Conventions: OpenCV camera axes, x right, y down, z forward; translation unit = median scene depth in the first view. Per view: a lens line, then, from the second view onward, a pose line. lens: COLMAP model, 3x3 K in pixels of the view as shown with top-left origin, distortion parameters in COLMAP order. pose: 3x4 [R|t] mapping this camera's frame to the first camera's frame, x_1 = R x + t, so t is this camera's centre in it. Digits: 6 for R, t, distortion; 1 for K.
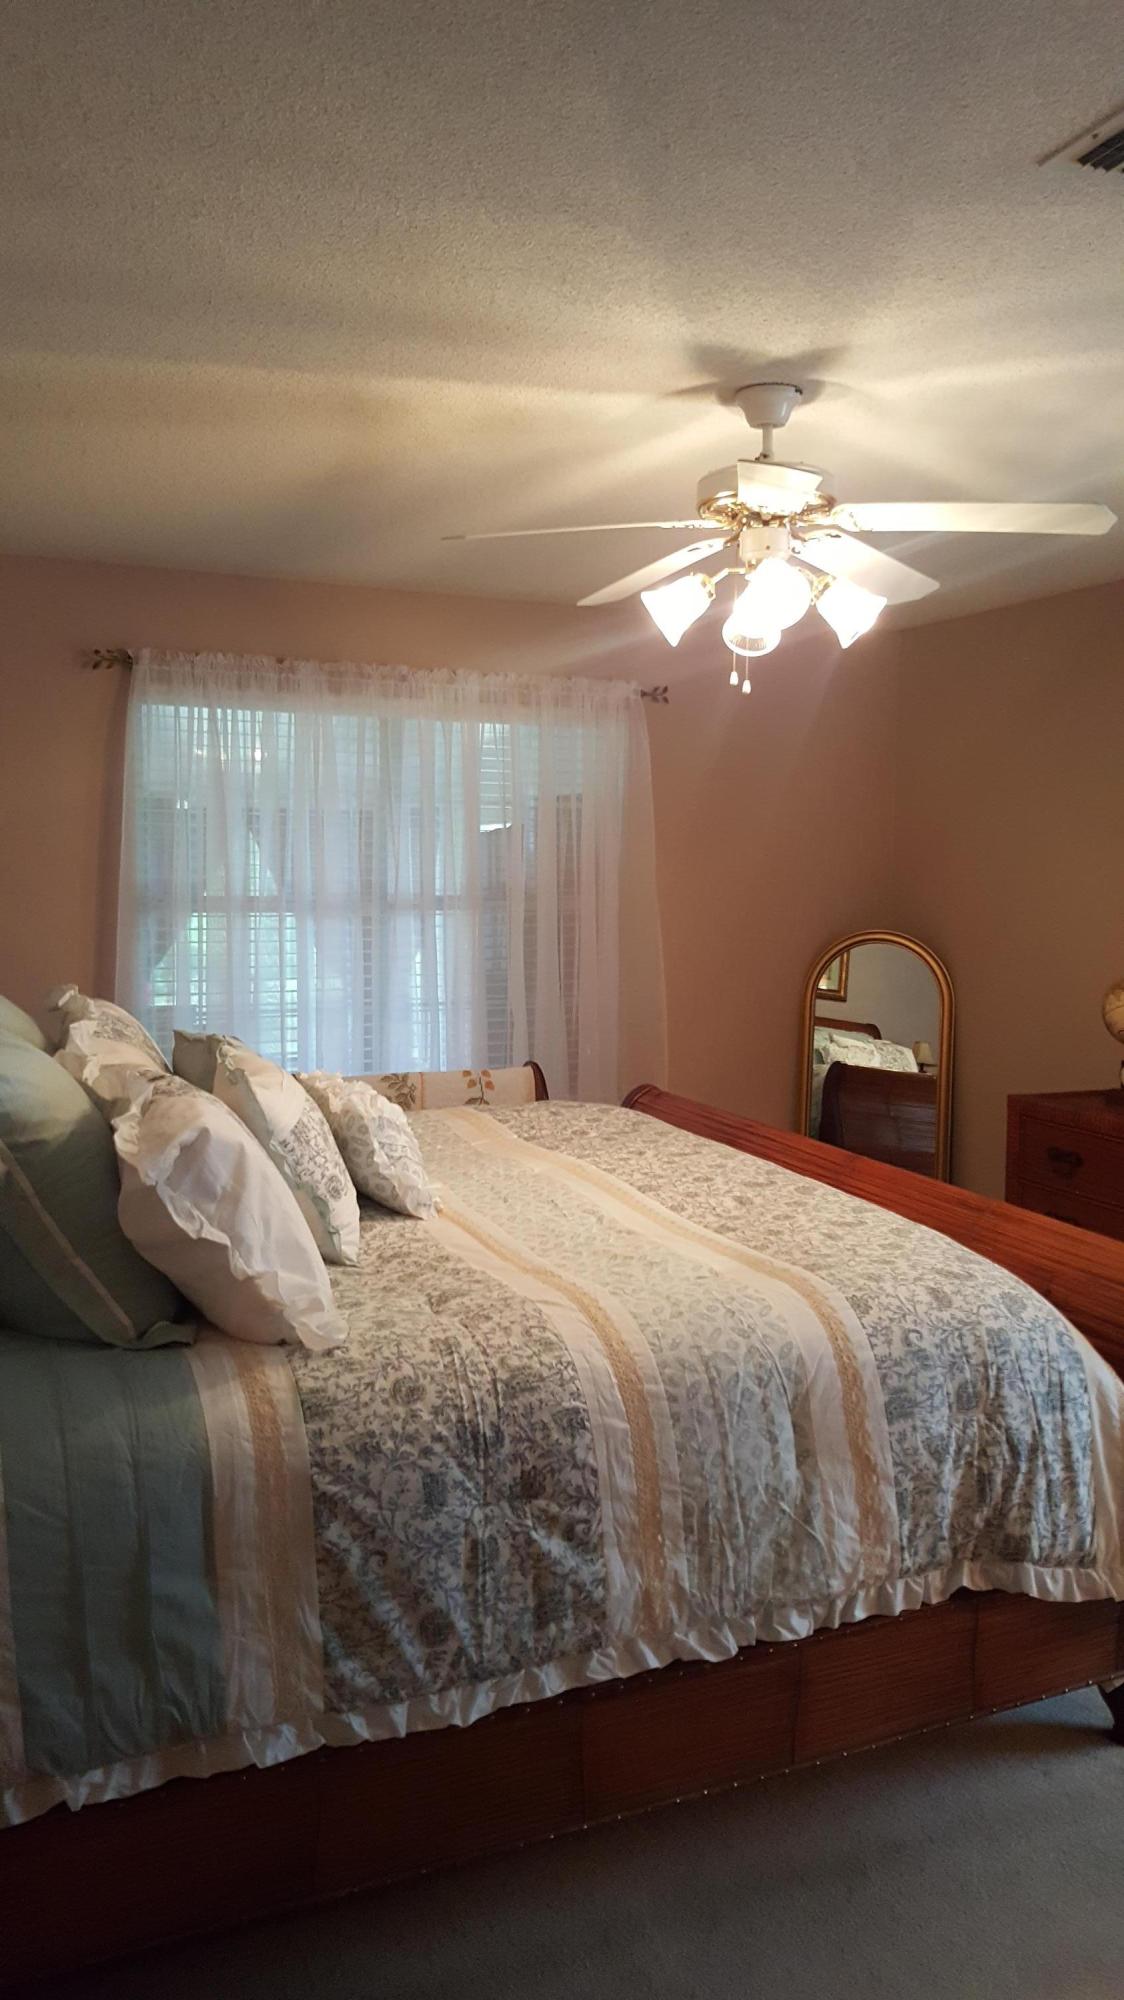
lens RADIAL K [[1473.9, 0, 554.9], [0, 1473.9, 972.6], [0, 0, 1]] dist [0.146454, -0.240778]
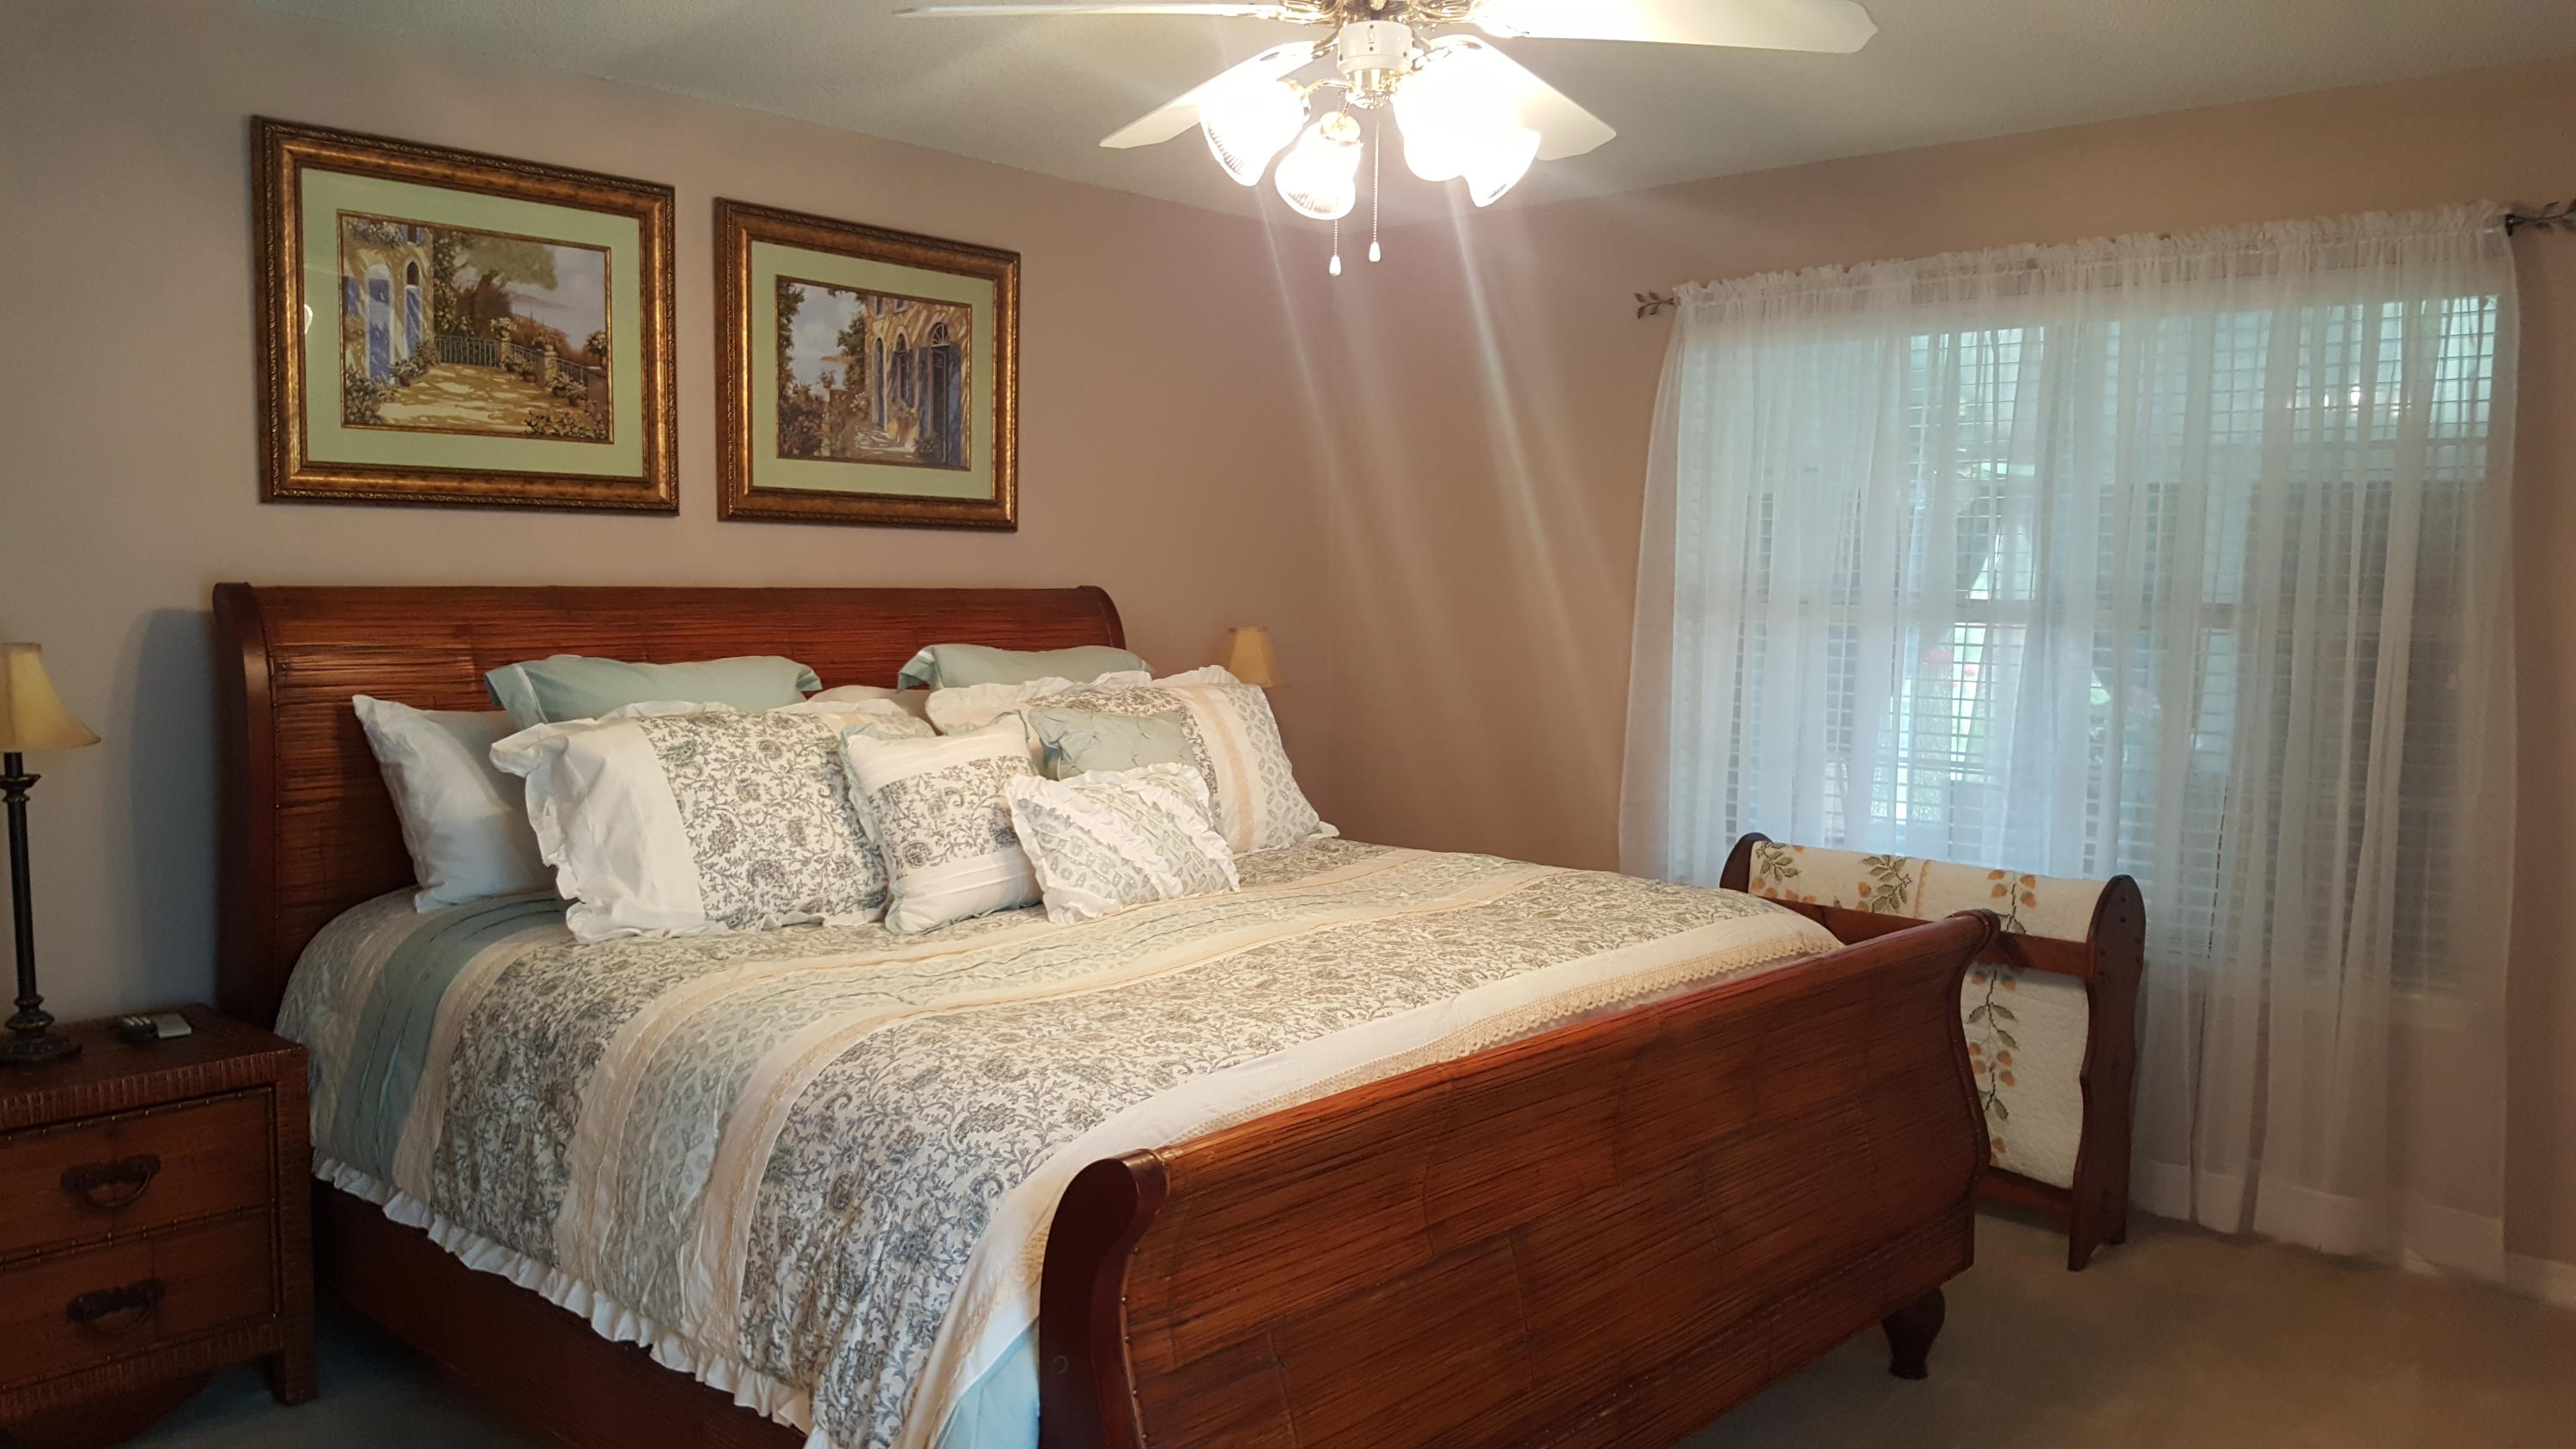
lens RADIAL K [[1898.7, 0, 1230.5], [0, 1898.7, 739.6], [0, 0, 1]] dist [0.146454, -0.240778]
pose [[0.389603, 0.080374, -0.917469, 1.249025], [-0.079203, 0.995418, 0.053569, -0.018060], [0.917571, 0.051795, 0.394184, 0.787818]]
